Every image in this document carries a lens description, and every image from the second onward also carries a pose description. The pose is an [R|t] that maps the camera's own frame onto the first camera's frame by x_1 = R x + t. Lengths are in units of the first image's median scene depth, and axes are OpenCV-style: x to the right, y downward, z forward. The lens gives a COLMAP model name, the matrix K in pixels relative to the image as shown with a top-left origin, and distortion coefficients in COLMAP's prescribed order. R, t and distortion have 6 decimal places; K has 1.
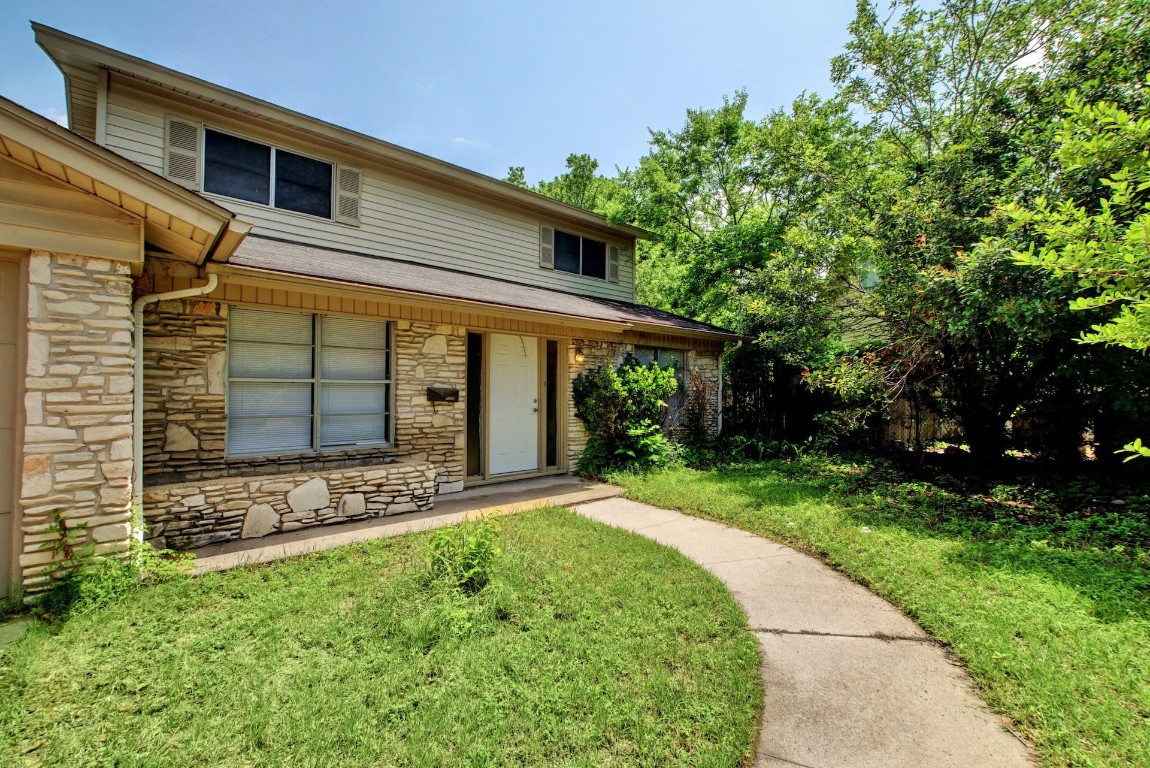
lens RADIAL K [[501.9, 0, 593.1], [0, 501.9, 383.2], [0, 0, 1]] dist [0.042637, -0.018582]
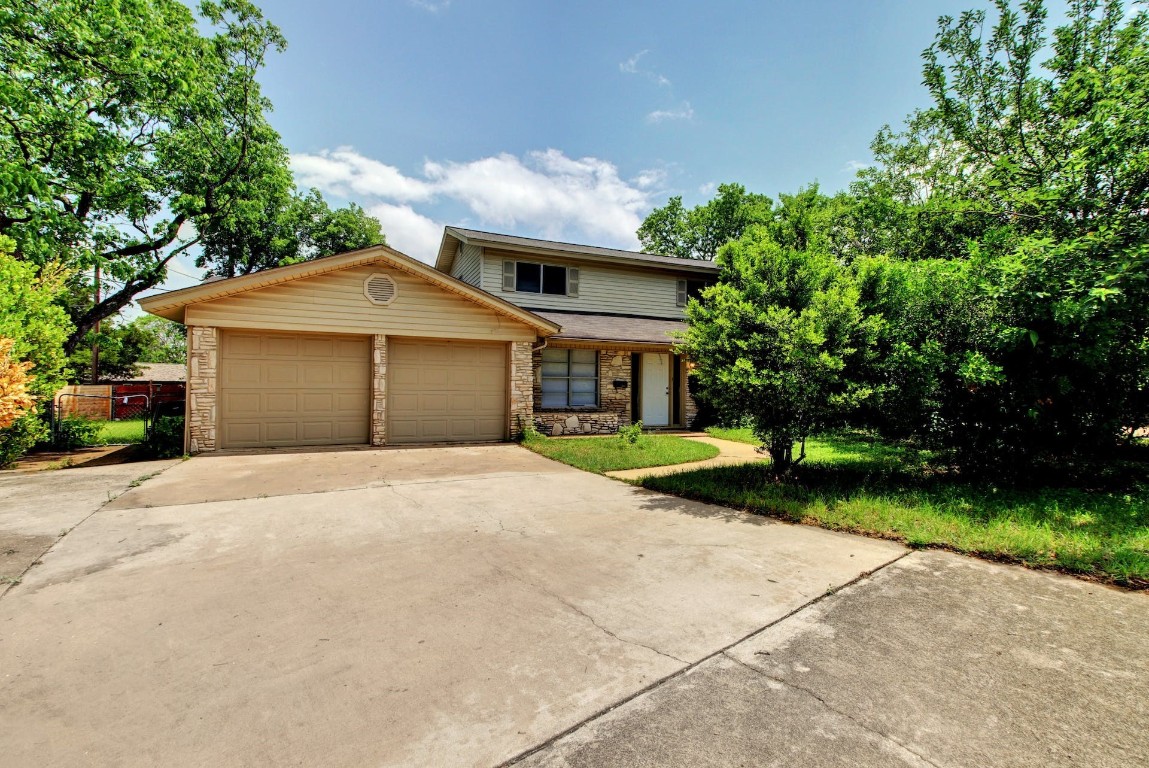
lens RADIAL K [[501.5, 0, 592.6], [0, 501.5, 383.2], [0, 0, 1]] dist [0.042637, -0.018582]
pose [[0.945967, 0.004294, -0.324234, 0.280418], [-0.001554, 0.999961, 0.008708, 0.000764], [0.324259, -0.007733, 0.945937, -1.052780]]
